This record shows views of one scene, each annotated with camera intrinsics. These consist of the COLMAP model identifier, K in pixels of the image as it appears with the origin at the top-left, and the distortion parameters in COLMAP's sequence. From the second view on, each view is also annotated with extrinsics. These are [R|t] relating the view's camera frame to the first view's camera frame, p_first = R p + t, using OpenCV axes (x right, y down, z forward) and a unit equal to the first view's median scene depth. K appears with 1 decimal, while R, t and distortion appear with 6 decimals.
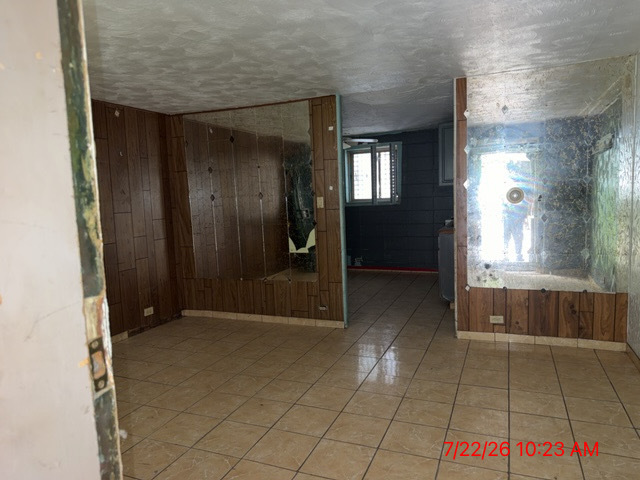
lens RADIAL K [[458.3, 0, 313.7], [0, 458.3, 242.3], [0, 0, 1]] dist [0.090842, -0.150569]
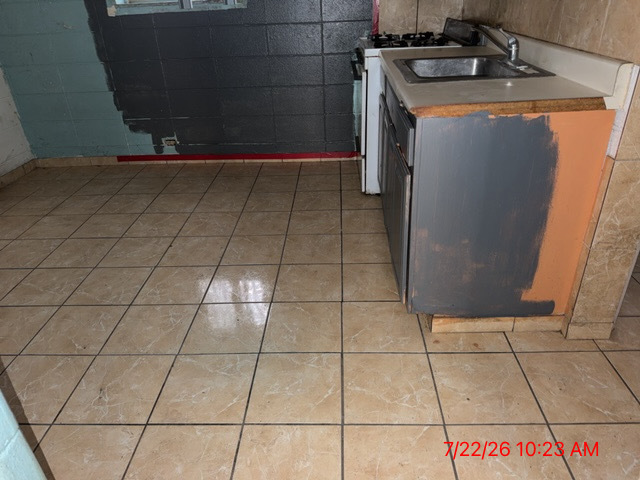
lens RADIAL K [[427.4, 0, 338.5], [0, 427.4, 240.0], [0, 0, 1]] dist [0.003787, -0.047486]
pose [[0.921768, -0.171828, 0.347591, 0.085521], [0.017215, 0.913699, 0.406027, -0.042422], [-0.387361, -0.368279, 0.845176, 0.515501]]
